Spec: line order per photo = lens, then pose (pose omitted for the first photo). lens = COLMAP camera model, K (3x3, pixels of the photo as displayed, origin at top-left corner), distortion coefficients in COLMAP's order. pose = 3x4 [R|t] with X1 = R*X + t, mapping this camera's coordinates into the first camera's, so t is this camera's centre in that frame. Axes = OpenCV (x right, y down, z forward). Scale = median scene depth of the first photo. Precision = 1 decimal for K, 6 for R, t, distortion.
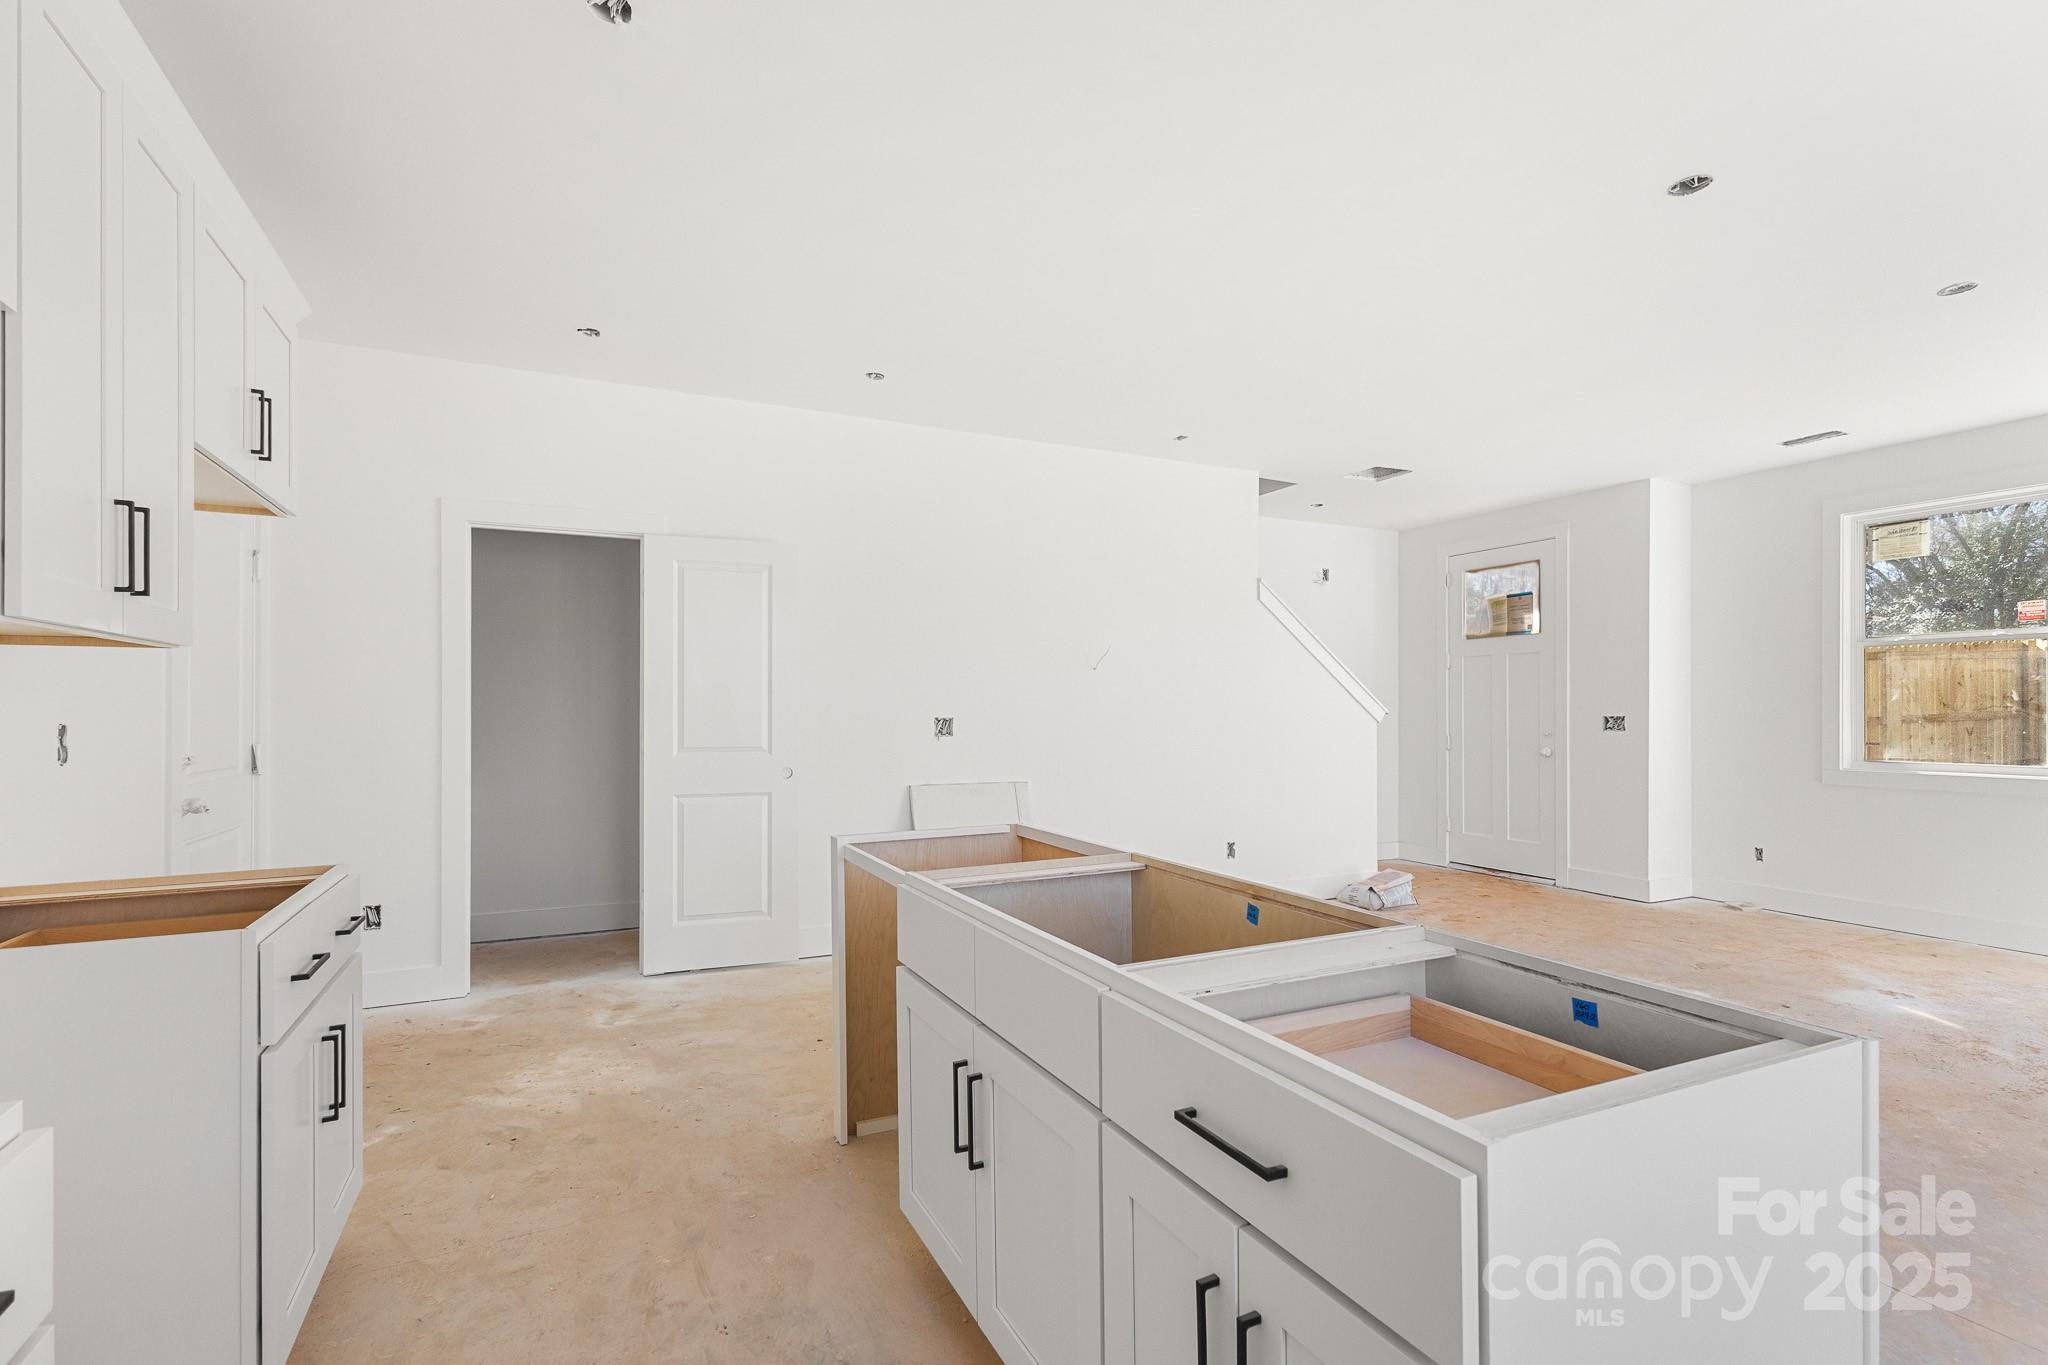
lens RADIAL K [[954.3, 0, 1026.2], [0, 954.3, 708.0], [0, 0, 1]] dist [0.007239, -0.000175]
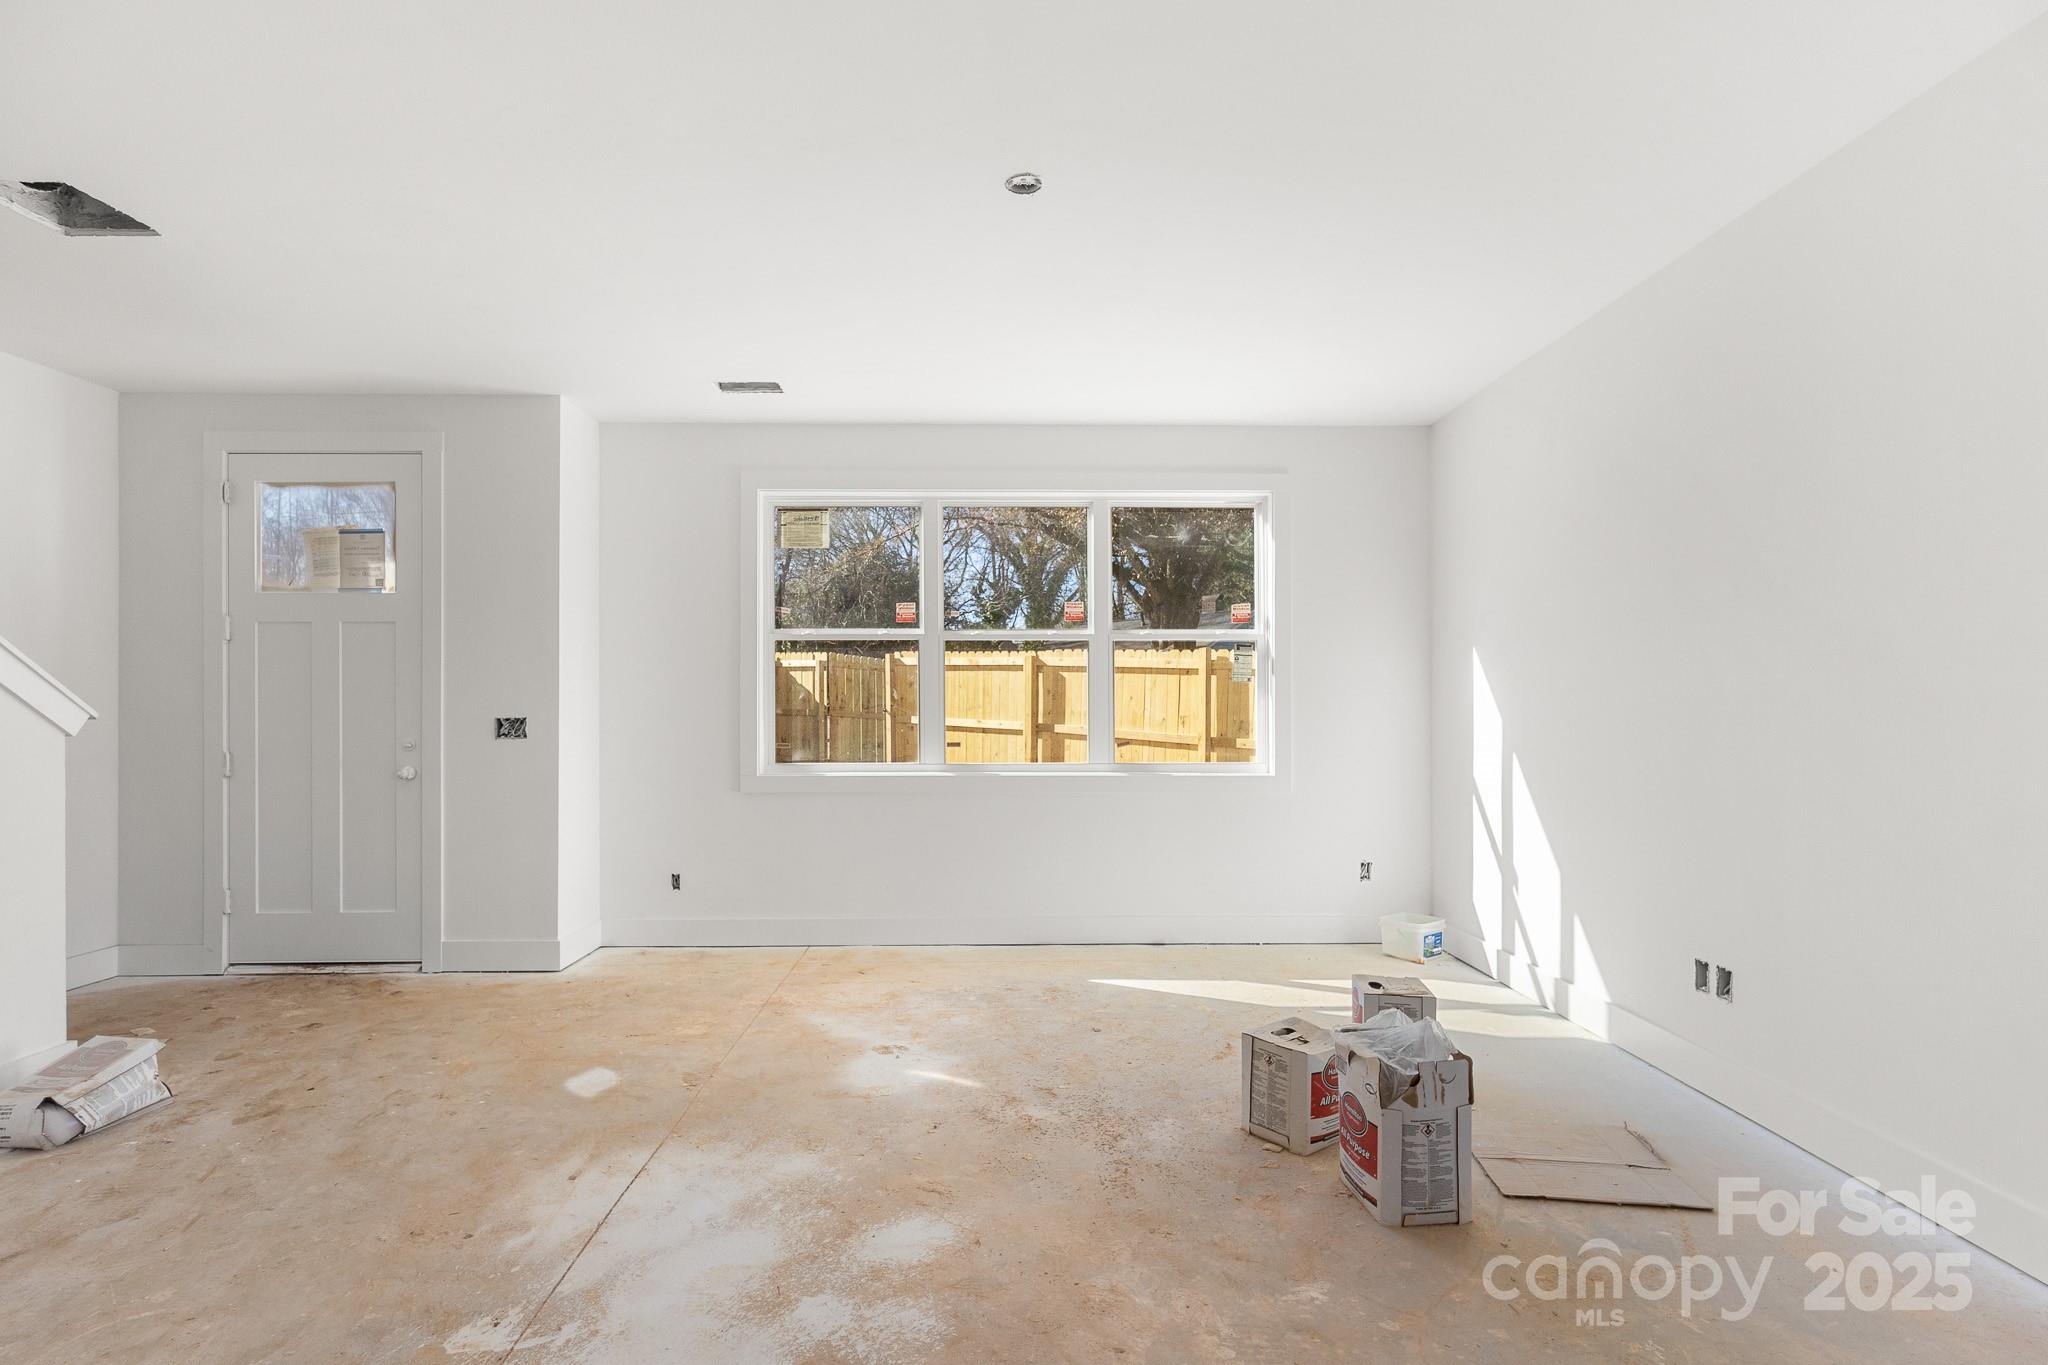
lens RADIAL K [[954.3, 0, 1023.5], [0, 954.3, 704.4], [0, 0, 1]] dist [0.007239, -0.000175]
pose [[0.421678, 0.001416, 0.906745, 0.135957], [-0.000352, 0.999999, -0.001398, -0.000659], [-0.906746, 0.000270, 0.421678, 0.370347]]
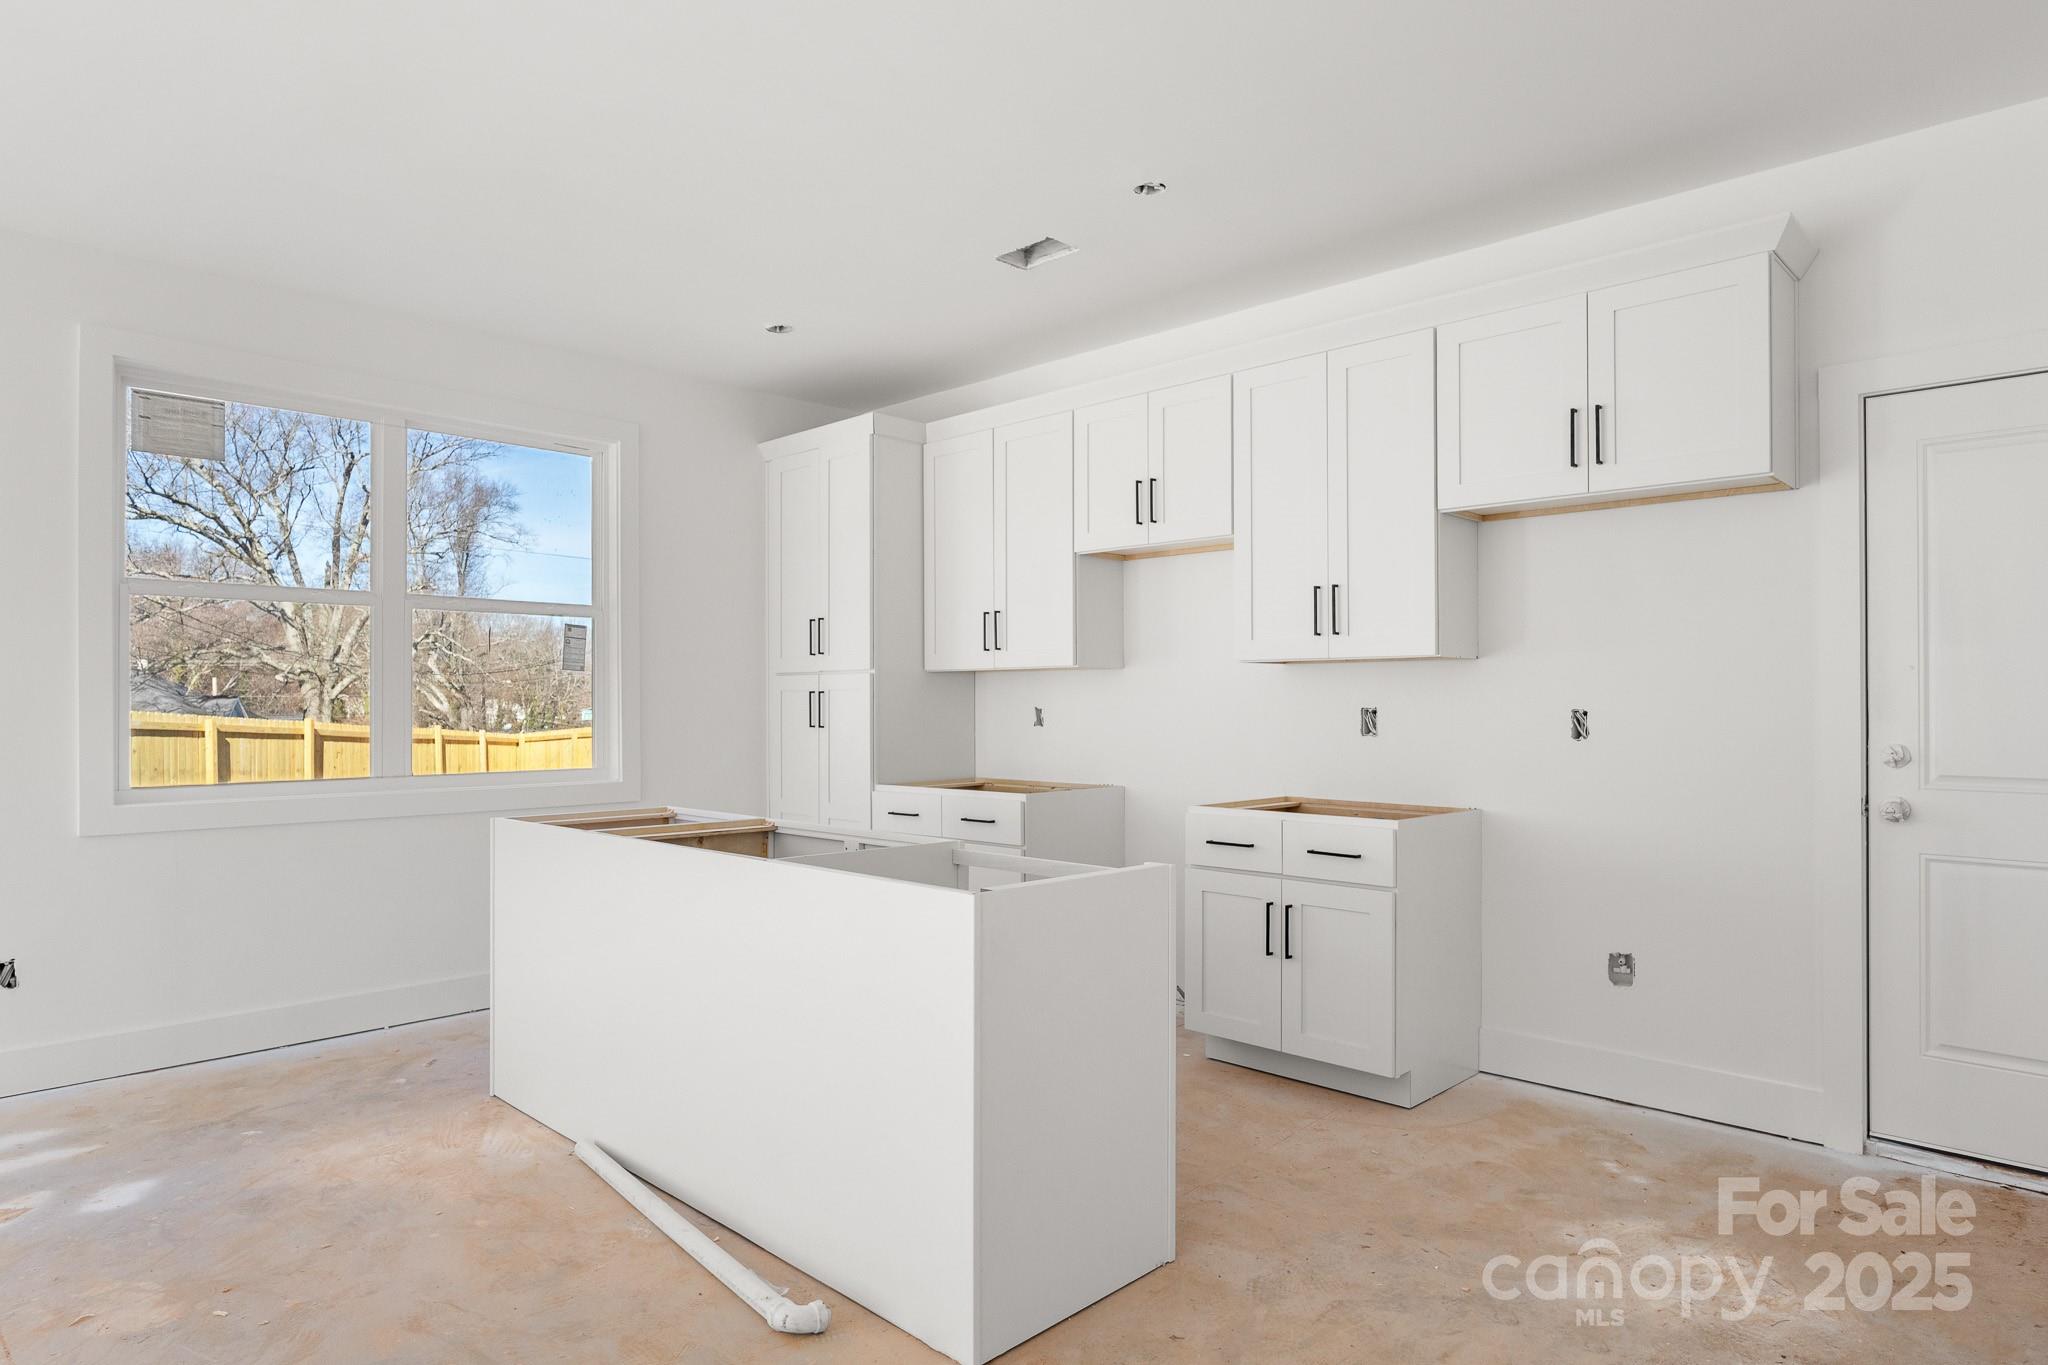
lens RADIAL K [[1172.9, 0, 1037.3], [0, 1172.9, 682.8], [0, 0, 1]] dist [-0.007341, -0.002816]
pose [[-0.934041, -0.004592, -0.357137, 0.107569], [0.001777, 0.999845, -0.017503, 0.001442], [0.357162, -0.016983, -0.933888, 0.836313]]
